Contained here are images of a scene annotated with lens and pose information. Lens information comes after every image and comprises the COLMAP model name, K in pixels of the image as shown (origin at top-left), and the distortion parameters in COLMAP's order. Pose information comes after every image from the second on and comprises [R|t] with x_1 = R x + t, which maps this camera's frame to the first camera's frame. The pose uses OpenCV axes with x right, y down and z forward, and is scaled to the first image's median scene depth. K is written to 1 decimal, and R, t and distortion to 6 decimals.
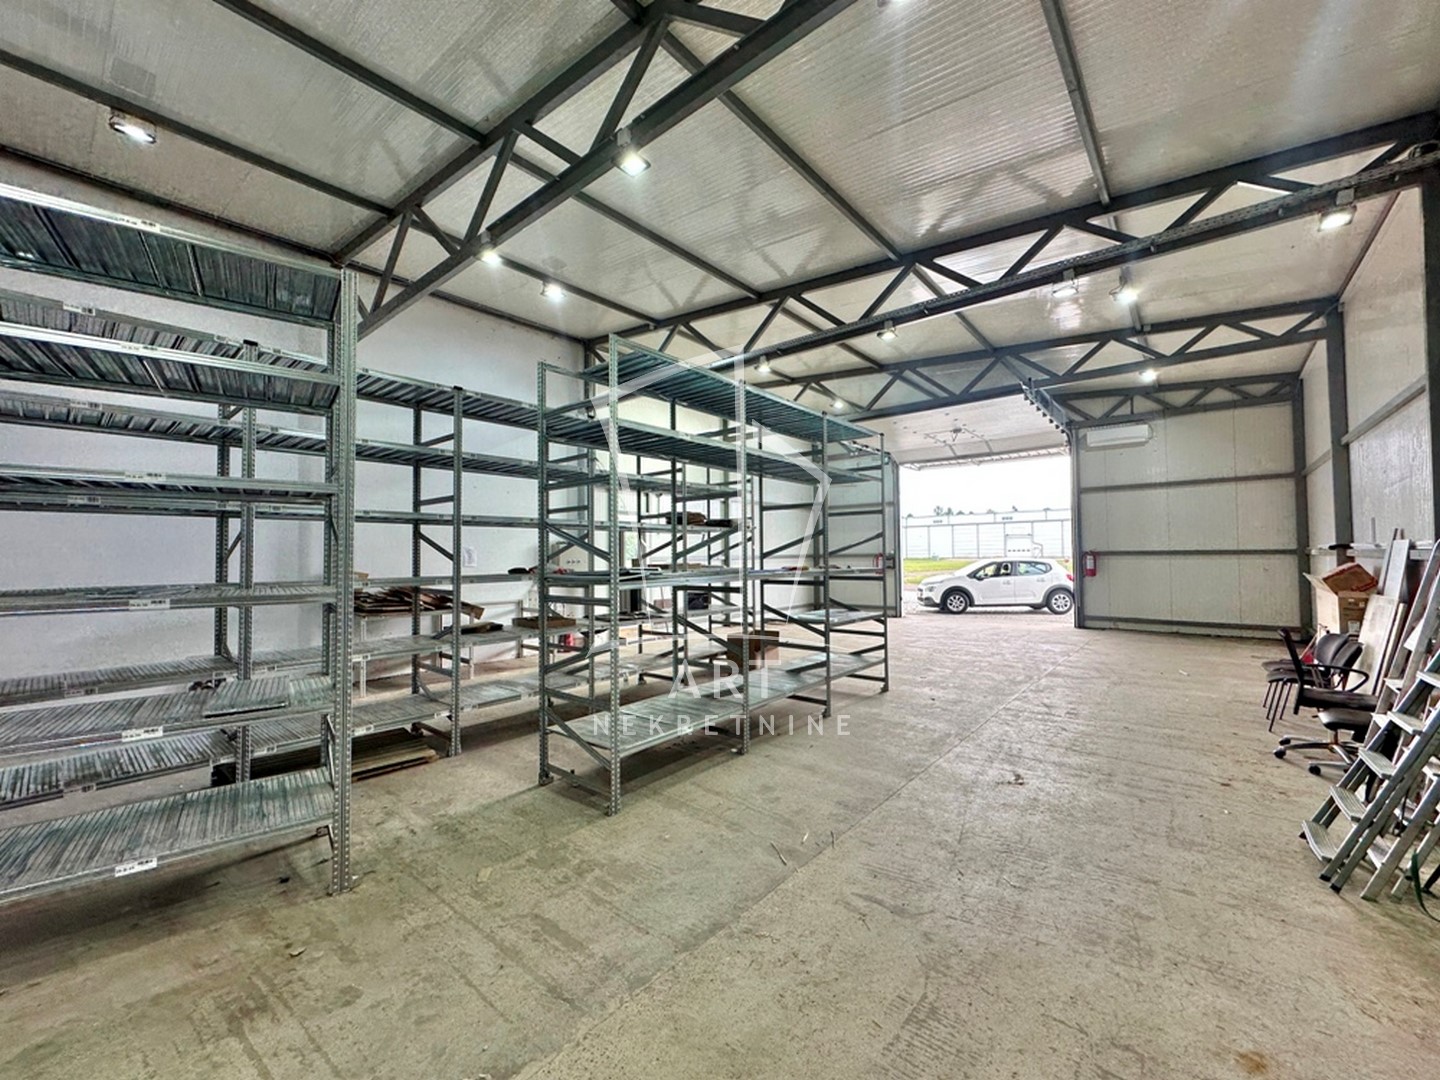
lens RADIAL K [[574.2, 0, 720.0], [0, 574.2, 540.0], [0, 0, 1]] dist [-0.001898, 0.000484]
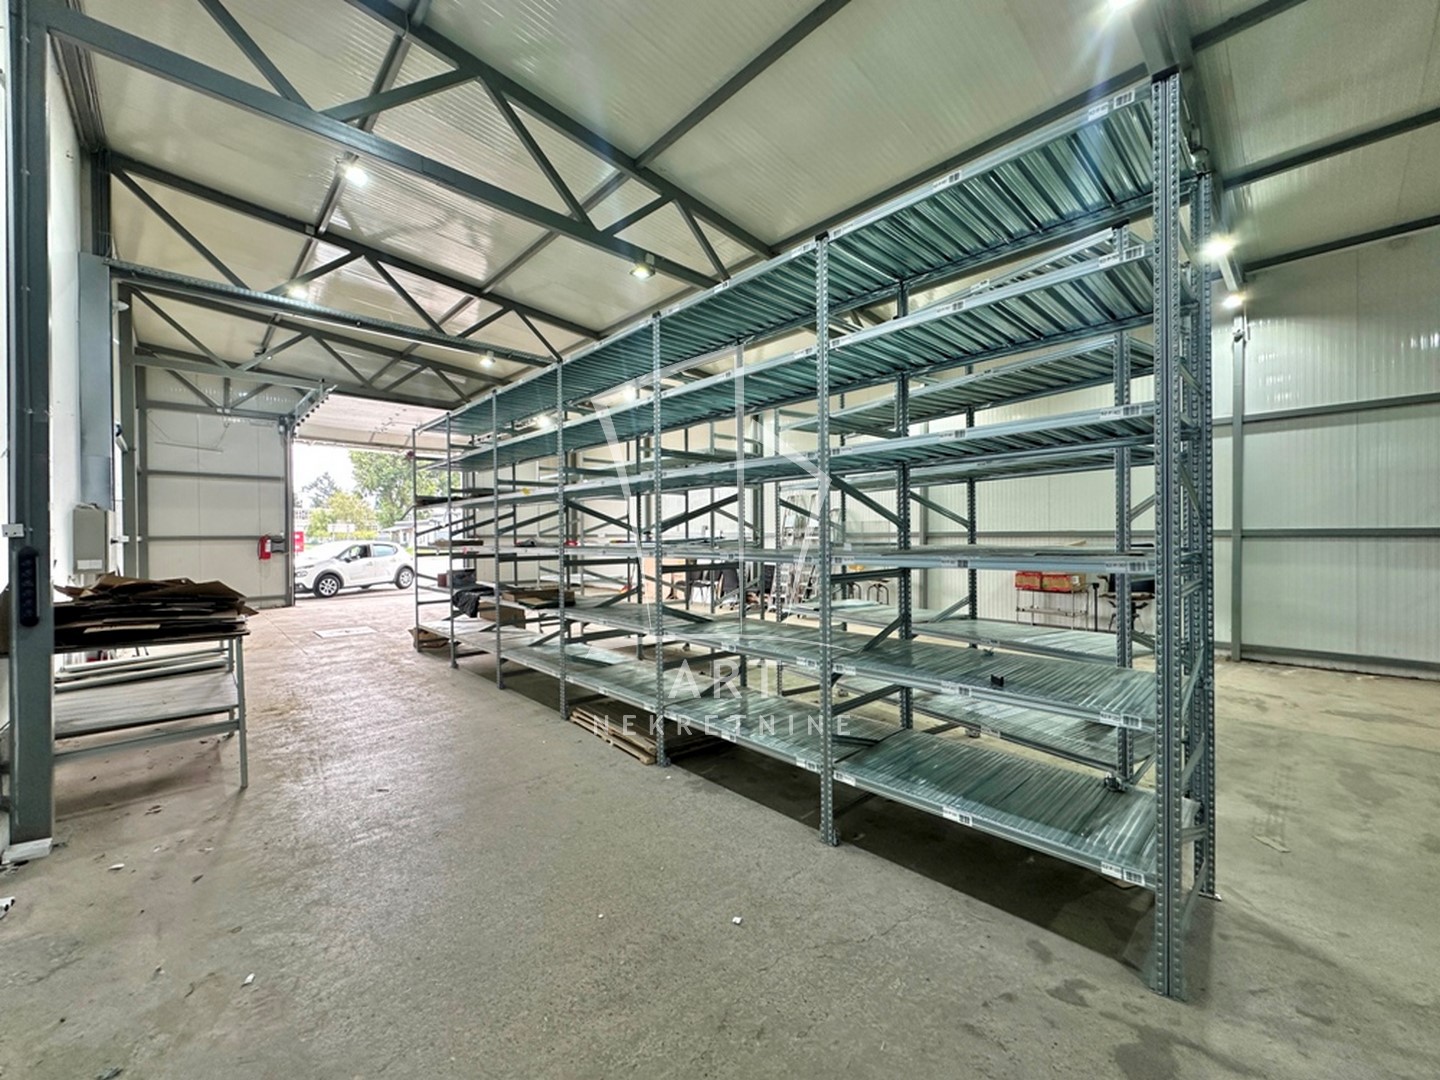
lens RADIAL K [[574.2, 0, 720.0], [0, 574.2, 540.0], [0, 0, 1]] dist [-0.001898, 0.000484]
pose [[0.112856, 0.002553, 0.993608, -0.497761], [-0.022455, 0.999748, -0.000018, 0.015699], [-0.993358, -0.022309, 0.112885, 0.233623]]
